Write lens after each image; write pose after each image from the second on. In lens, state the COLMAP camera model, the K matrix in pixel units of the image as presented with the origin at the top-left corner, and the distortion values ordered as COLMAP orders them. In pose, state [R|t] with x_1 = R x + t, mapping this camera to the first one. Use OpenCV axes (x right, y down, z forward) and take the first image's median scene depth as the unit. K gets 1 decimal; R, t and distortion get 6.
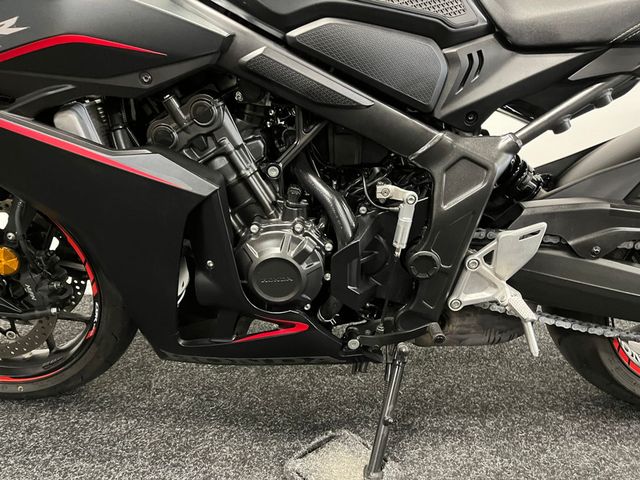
lens RADIAL K [[483.4, 0, 323.0], [0, 483.4, 244.7], [0, 0, 1]] dist [0.076172, -0.094806]
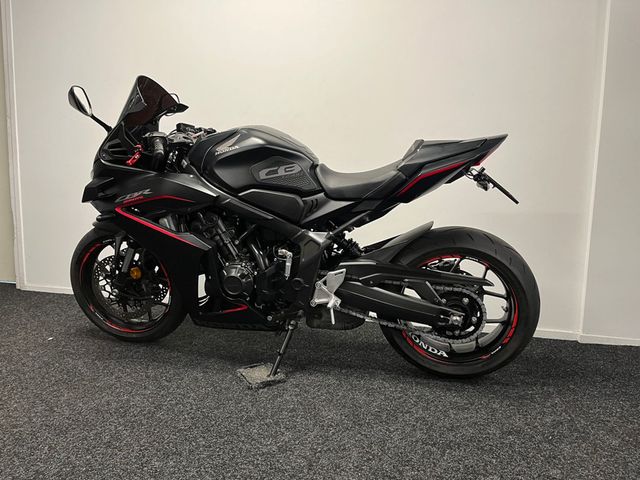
lens RADIAL K [[483.4, 0, 319.6], [0, 483.4, 237.5], [0, 0, 1]] dist [0.076172, -0.094806]
pose [[0.977403, 0.043892, -0.206775, 0.813186], [-0.071175, 0.989421, -0.126414, 0.109755], [0.199039, 0.138275, 0.970187, -1.318351]]
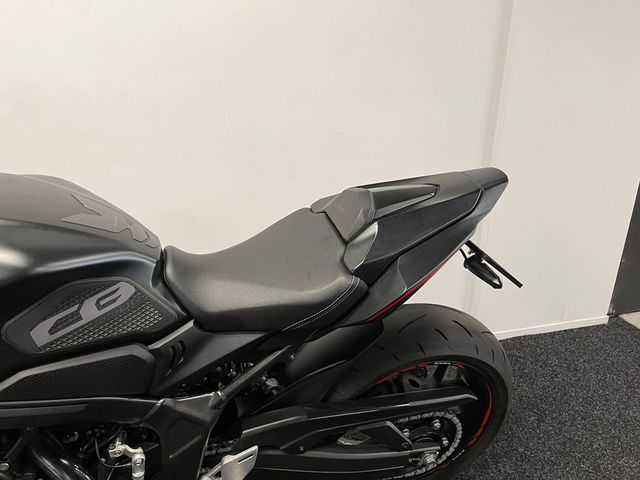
lens RADIAL K [[483.4, 0, 317.9], [0, 483.4, 242.9], [0, 0, 1]] dist [0.076172, -0.094806]
pose [[0.957957, -0.107860, 0.265866, 0.329324], [0.075544, 0.988771, 0.128941, -0.716254], [-0.276788, -0.103436, 0.955348, -0.188259]]
